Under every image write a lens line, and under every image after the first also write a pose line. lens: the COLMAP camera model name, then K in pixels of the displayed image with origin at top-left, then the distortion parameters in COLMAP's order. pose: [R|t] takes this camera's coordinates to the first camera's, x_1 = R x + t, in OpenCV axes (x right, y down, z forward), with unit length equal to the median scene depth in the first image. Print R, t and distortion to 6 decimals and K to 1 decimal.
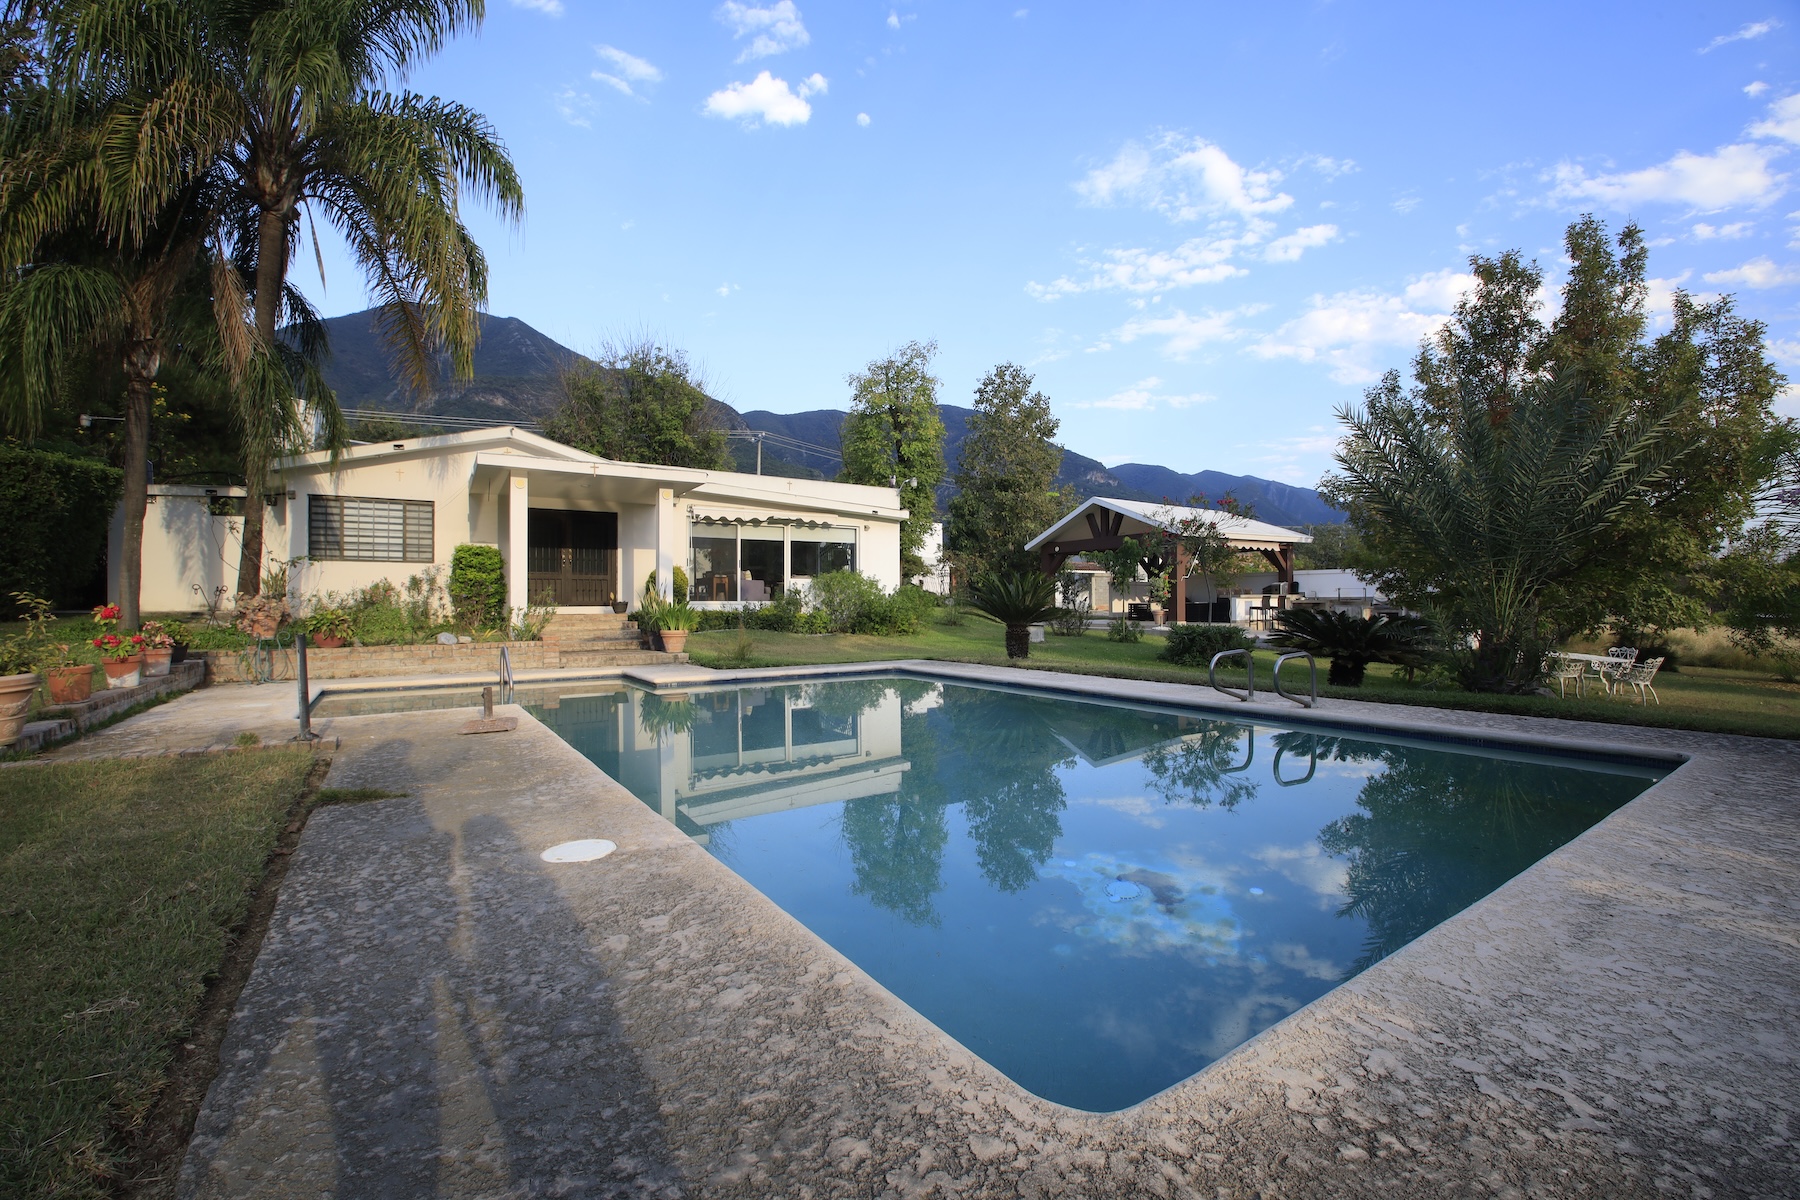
lens RADIAL K [[740.2, 0, 859.5], [0, 740.2, 599.1], [0, 0, 1]] dist [-0.032041, -0.000065]
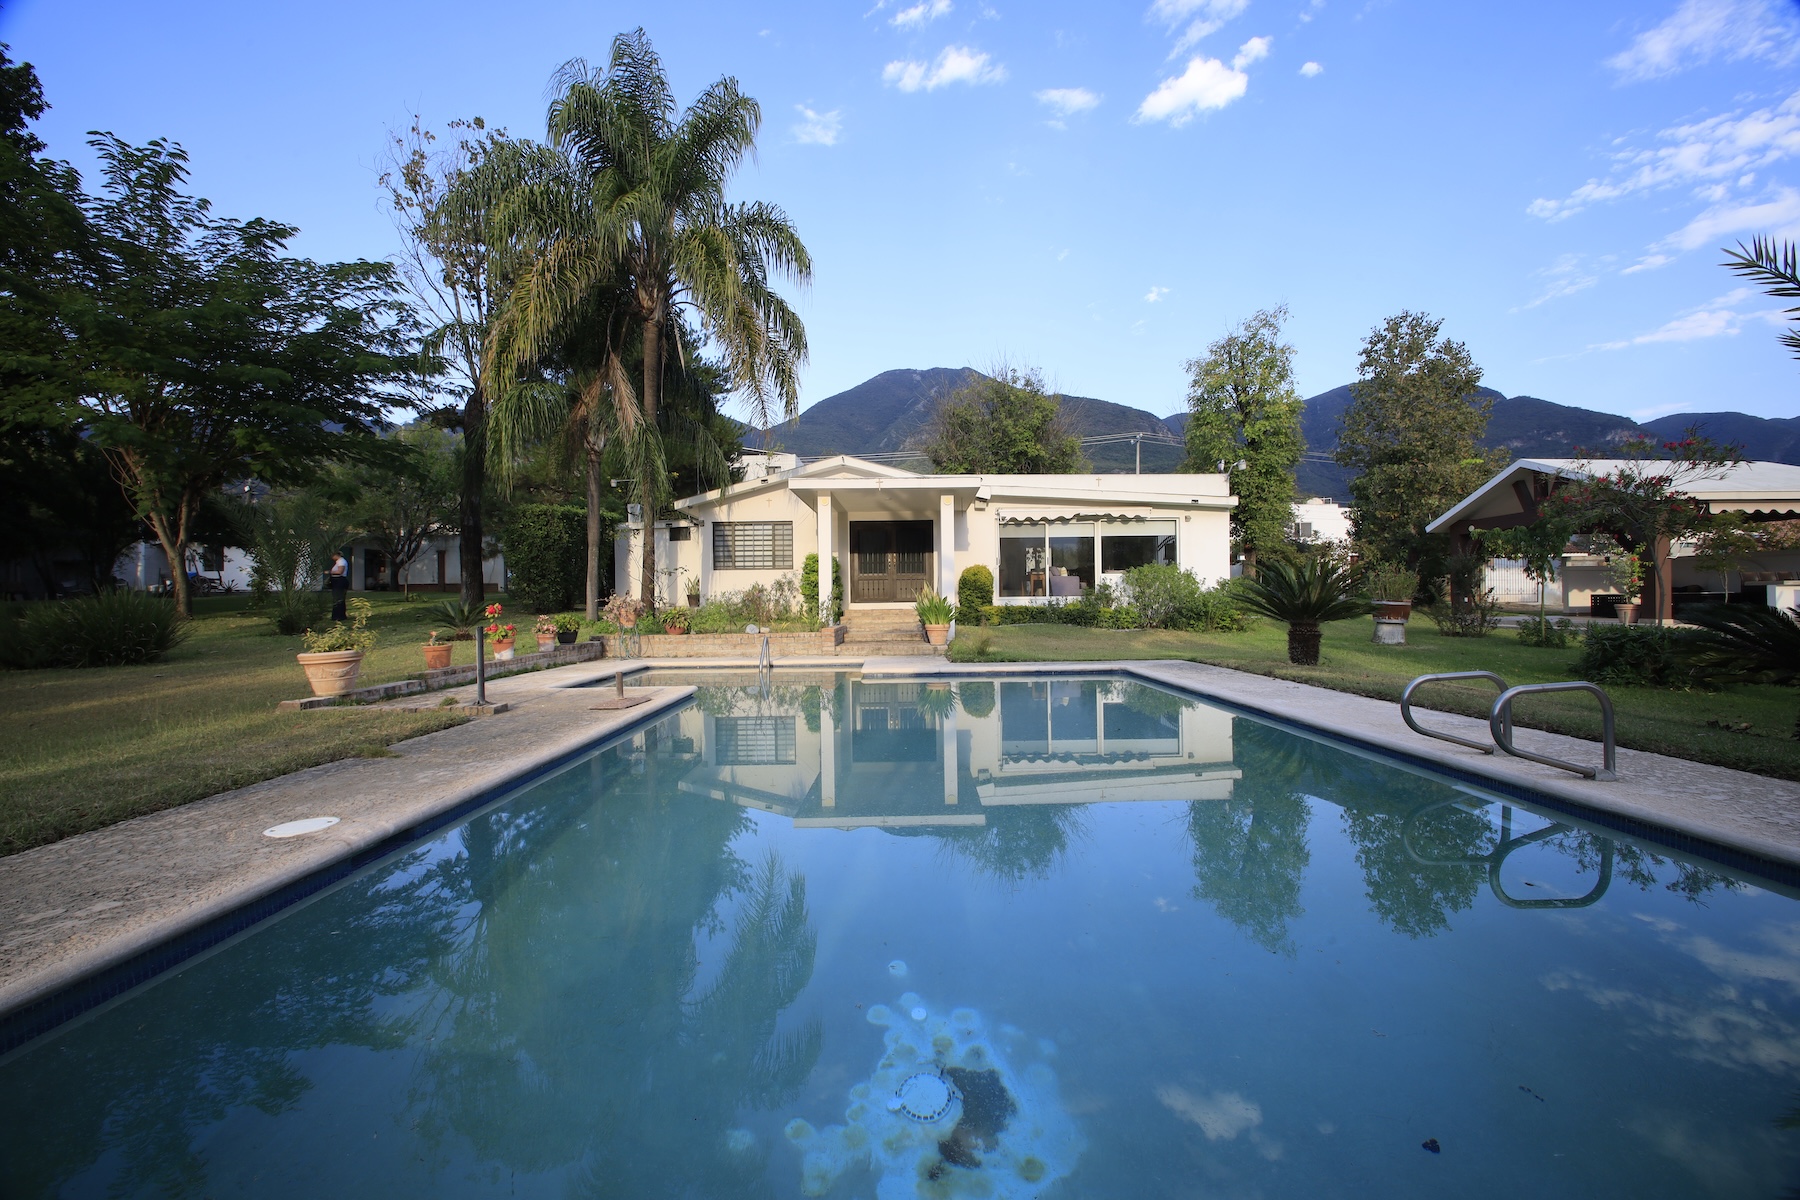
lens RADIAL K [[653.0, 0, 900.0], [0, 653.0, 600.0], [0, 0, 1]] dist [-0.016893, -0.006289]
pose [[0.852002, -0.005768, -0.523506, 0.139205], [0.010562, 0.999925, 0.006173, -0.000370], [0.523432, -0.010788, 0.851999, 0.098391]]
